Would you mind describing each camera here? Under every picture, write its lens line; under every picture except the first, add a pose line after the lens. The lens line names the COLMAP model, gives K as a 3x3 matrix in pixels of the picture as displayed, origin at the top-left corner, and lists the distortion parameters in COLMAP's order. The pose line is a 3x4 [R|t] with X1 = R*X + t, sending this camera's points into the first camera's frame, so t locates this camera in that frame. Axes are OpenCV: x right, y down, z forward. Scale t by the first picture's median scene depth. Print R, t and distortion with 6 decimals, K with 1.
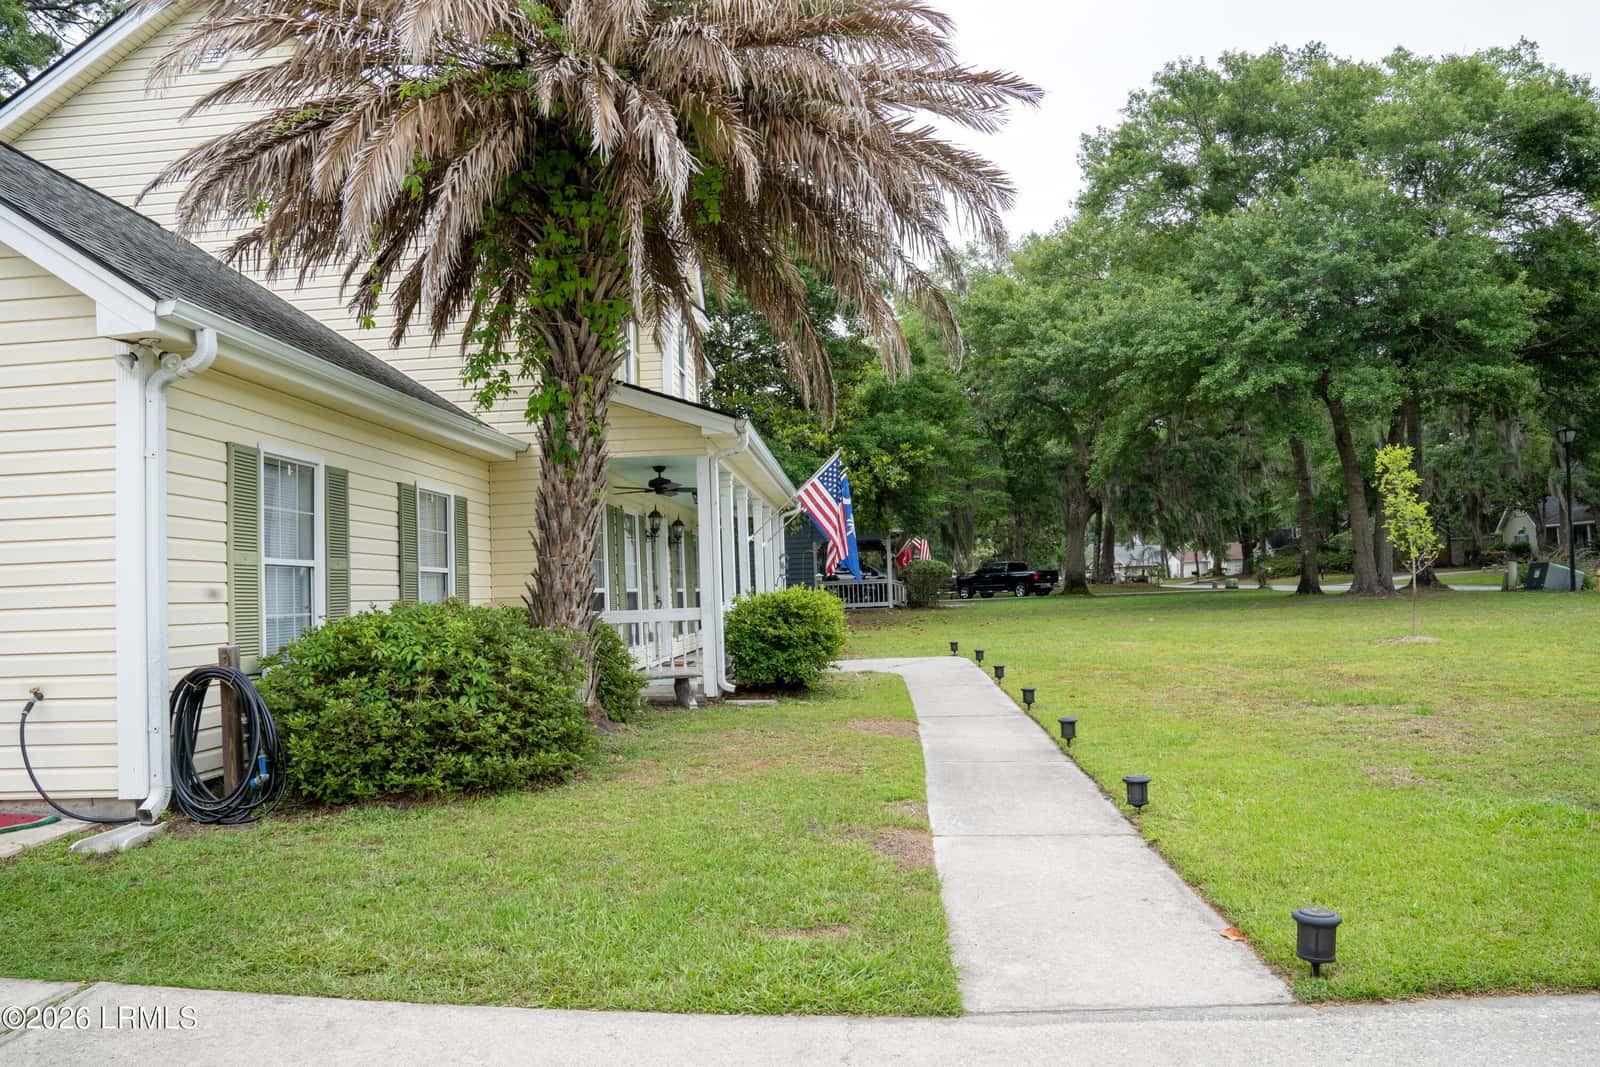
lens RADIAL K [[1134.3, 0, 800.4], [0, 1134.3, 514.4], [0, 0, 1]] dist [-0.135321, 0.107362]
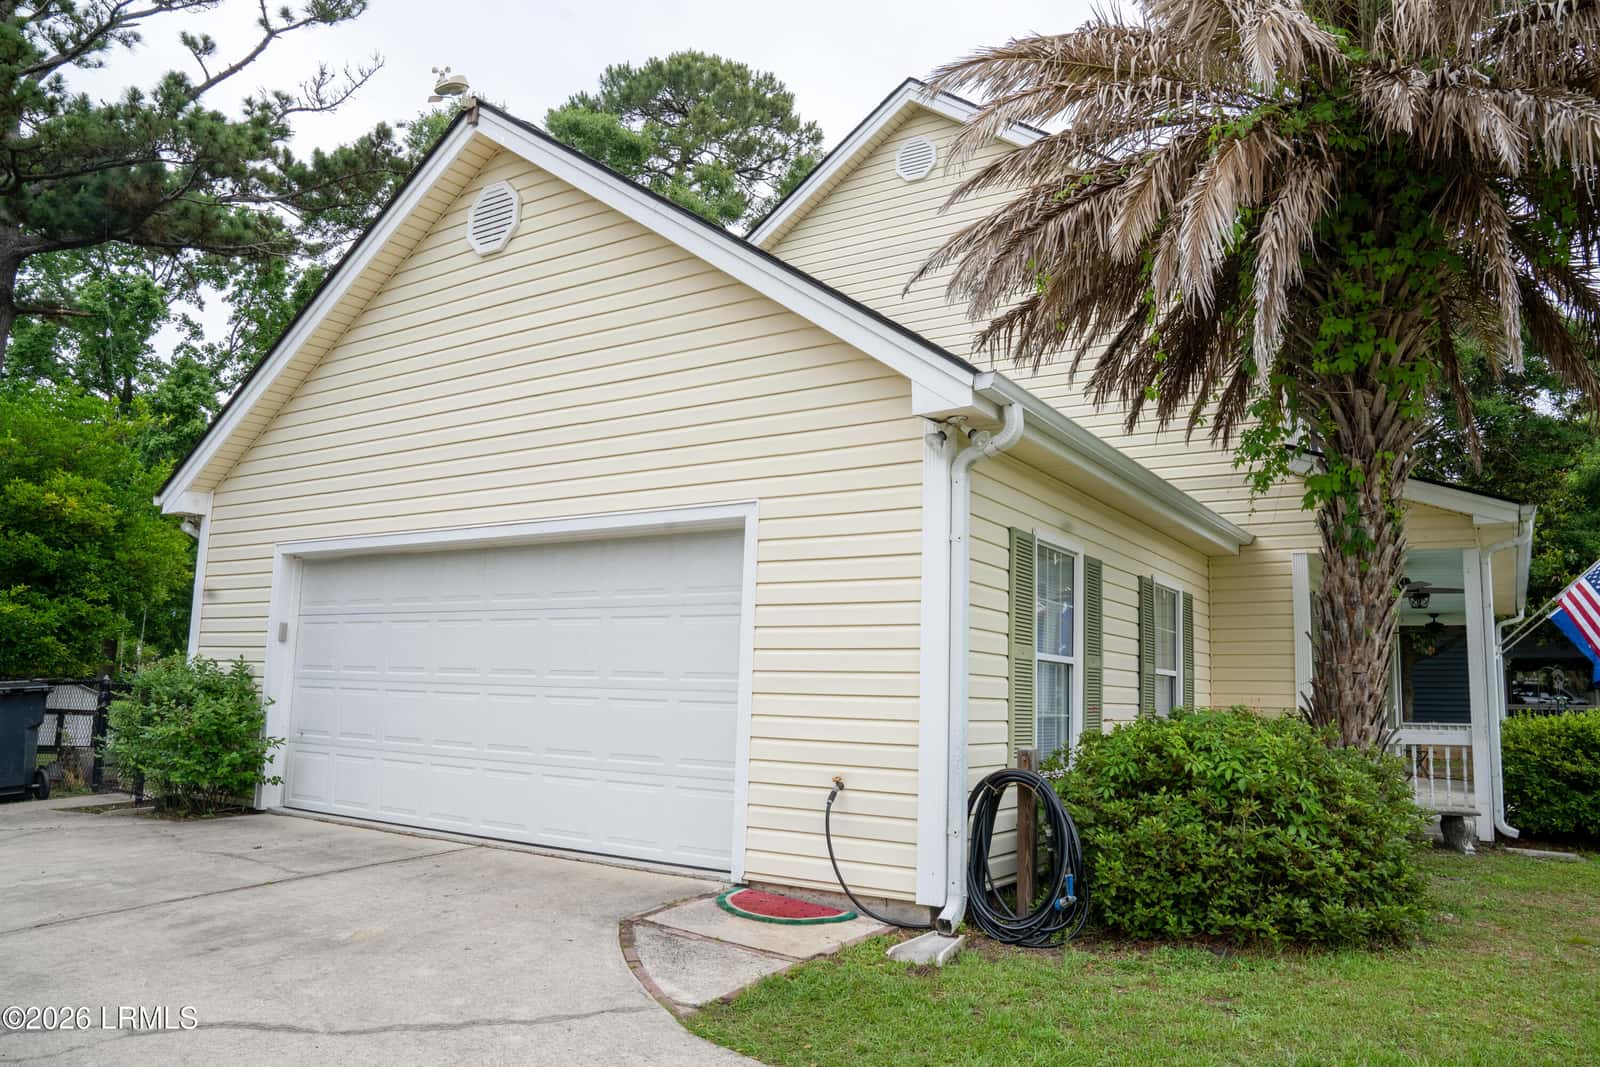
lens RADIAL K [[1134.3, 0, 800.4], [0, 1134.3, 514.4], [0, 0, 1]] dist [-0.135321, 0.107362]
pose [[0.868796, -0.015785, -0.494919, -0.199411], [-0.029584, 0.996052, -0.083700, 0.009297], [0.494286, 0.087360, 0.864898, 0.077268]]
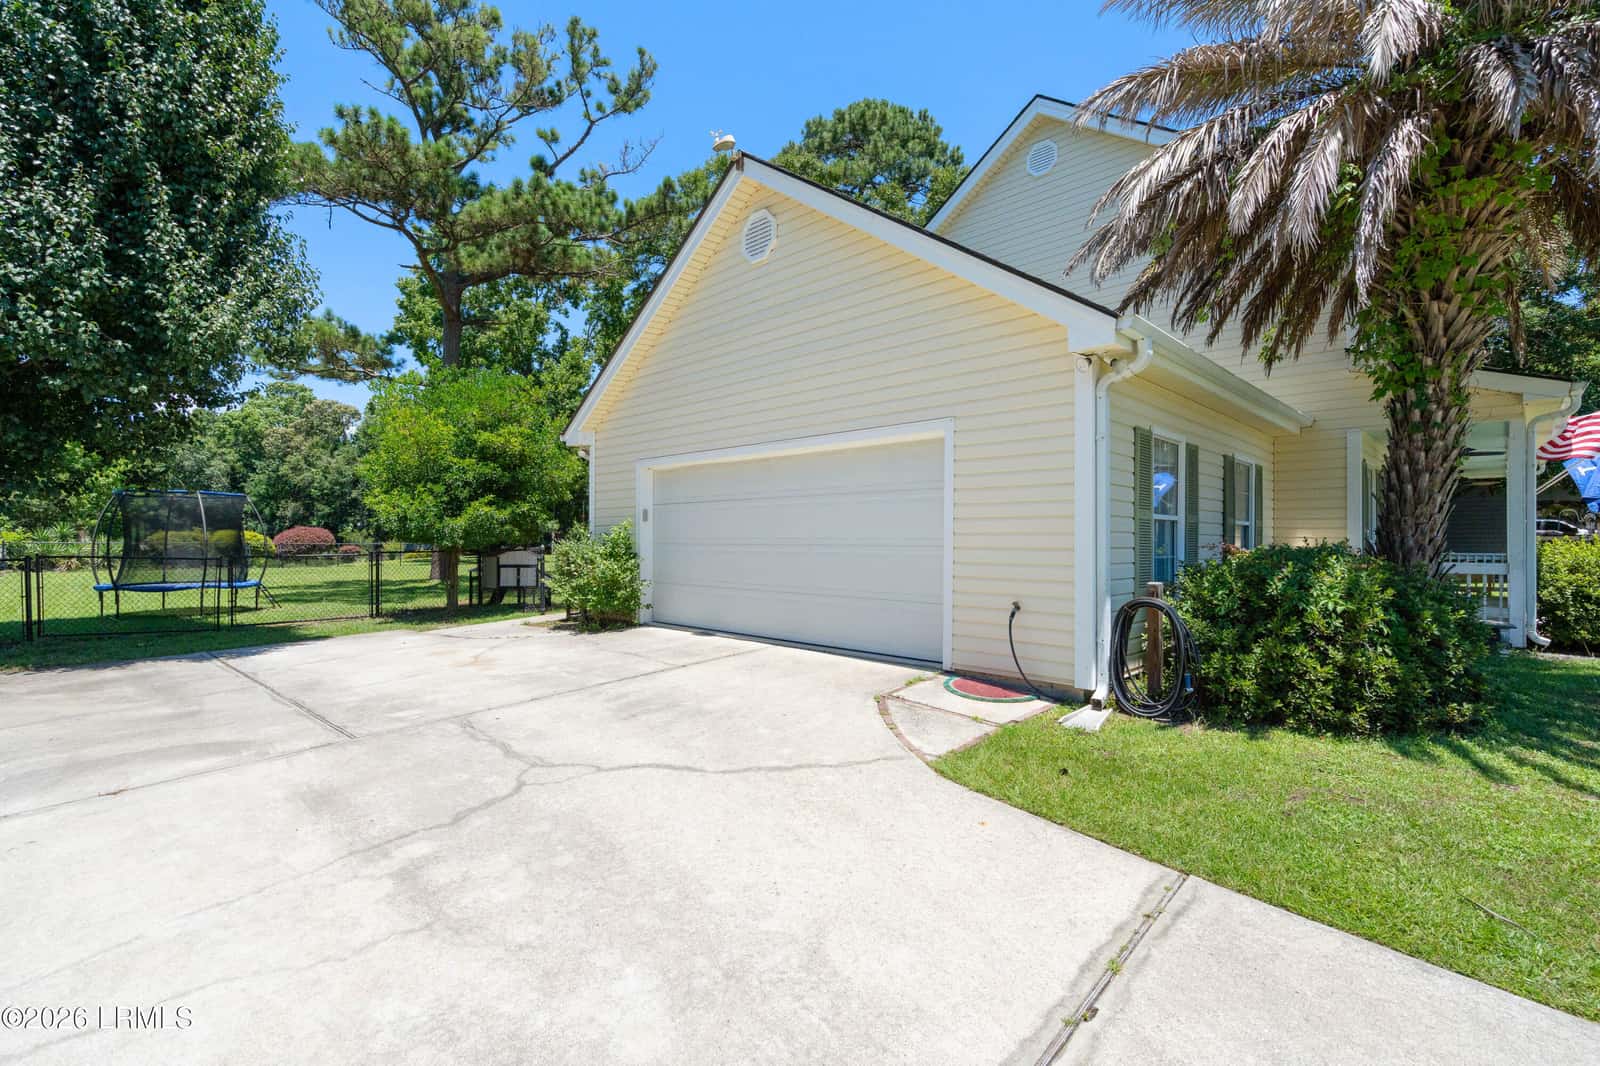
lens RADIAL K [[715.8, 0, 798.9], [0, 715.8, 526.5], [0, 0, 1]] dist [-0.001837, 0.000397]
pose [[0.752416, 0.030124, -0.657999, -0.254907], [0.011963, 0.998164, 0.059377, -0.002340], [0.658580, -0.052548, 0.750674, 0.078623]]
